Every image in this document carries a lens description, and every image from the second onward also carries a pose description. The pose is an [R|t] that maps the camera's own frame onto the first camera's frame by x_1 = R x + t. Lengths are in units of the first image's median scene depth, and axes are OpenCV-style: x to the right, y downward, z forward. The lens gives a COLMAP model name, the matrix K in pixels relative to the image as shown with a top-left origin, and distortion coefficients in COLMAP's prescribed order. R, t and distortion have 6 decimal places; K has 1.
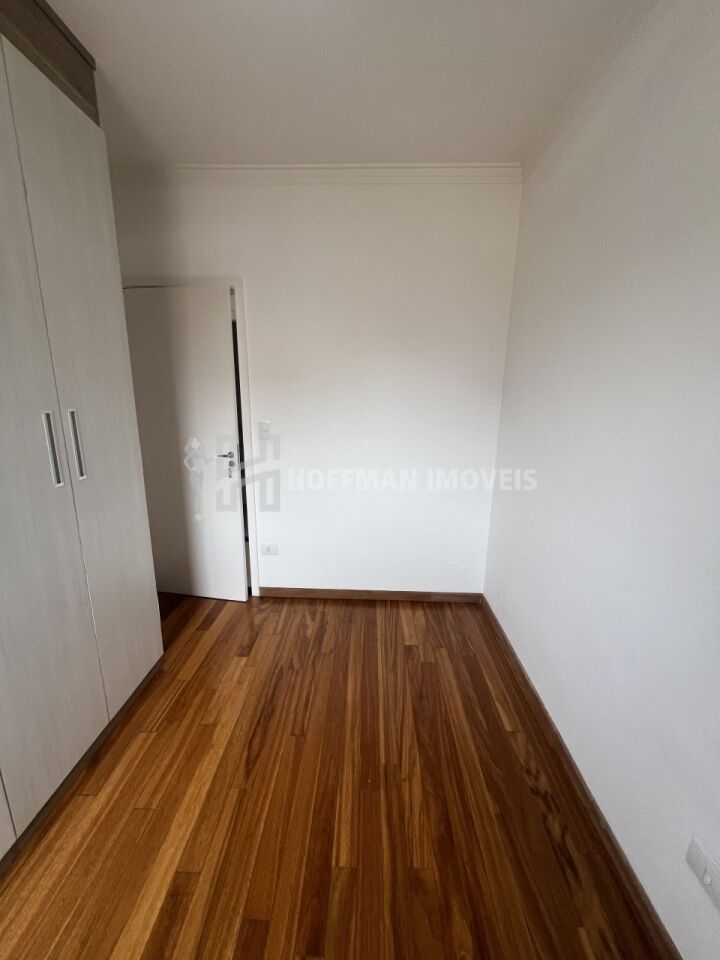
lens RADIAL K [[385.2, 0, 359.8], [0, 385.2, 480.0], [0, 0, 1]] dist [-0.001949, -0.000418]
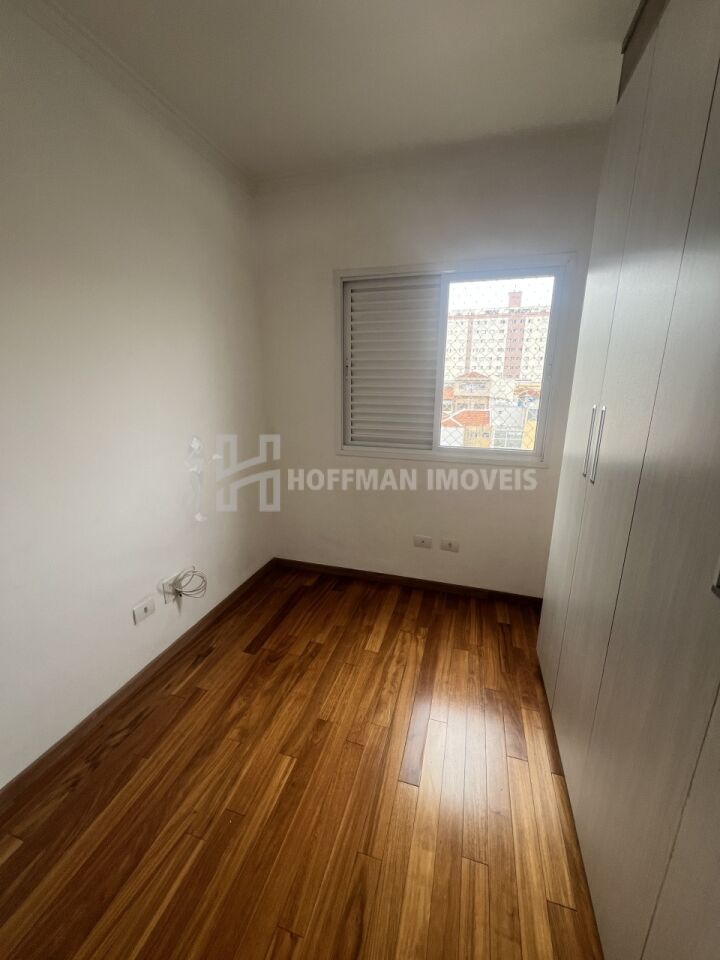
lens RADIAL K [[385.2, 0, 357.1], [0, 385.2, 482.0], [0, 0, 1]] dist [-0.001949, -0.000418]
pose [[-0.964906, -0.085988, 0.248119, -0.411199], [0.037345, 0.890329, 0.453783, -0.310845], [-0.259927, 0.447124, -0.855873, 1.332446]]
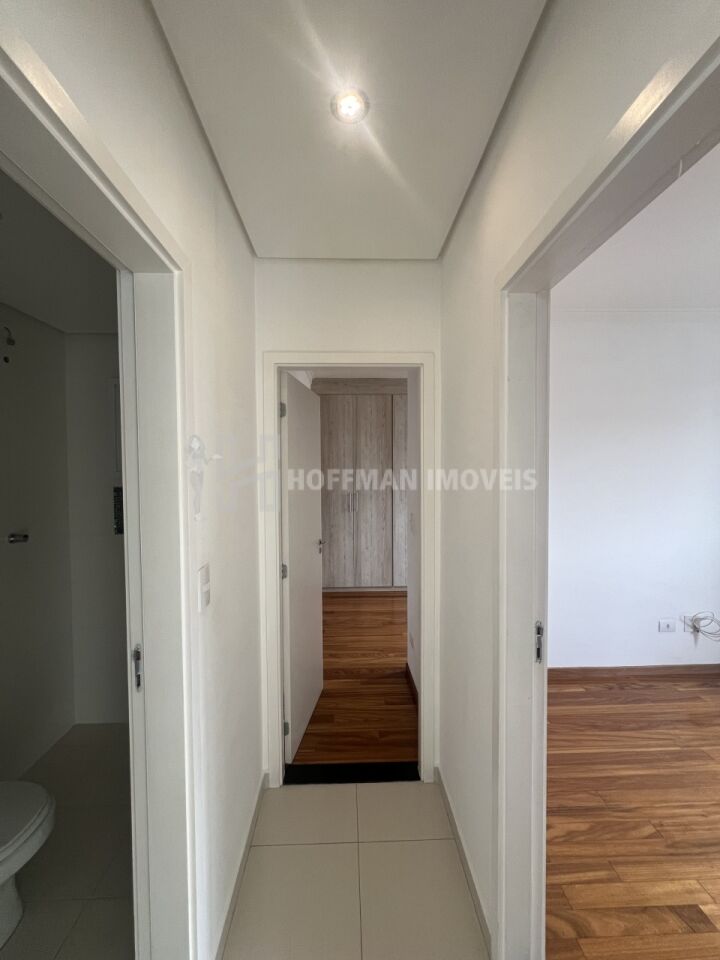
lens RADIAL K [[385.2, 0, 359.0], [0, 385.2, 480.3], [0, 0, 1]] dist [-0.001949, -0.000418]
pose [[-0.072498, -0.042573, 0.996460, -1.234295], [0.226517, 0.972277, 0.058021, -0.552273], [-0.971305, 0.229922, -0.060844, 2.070029]]
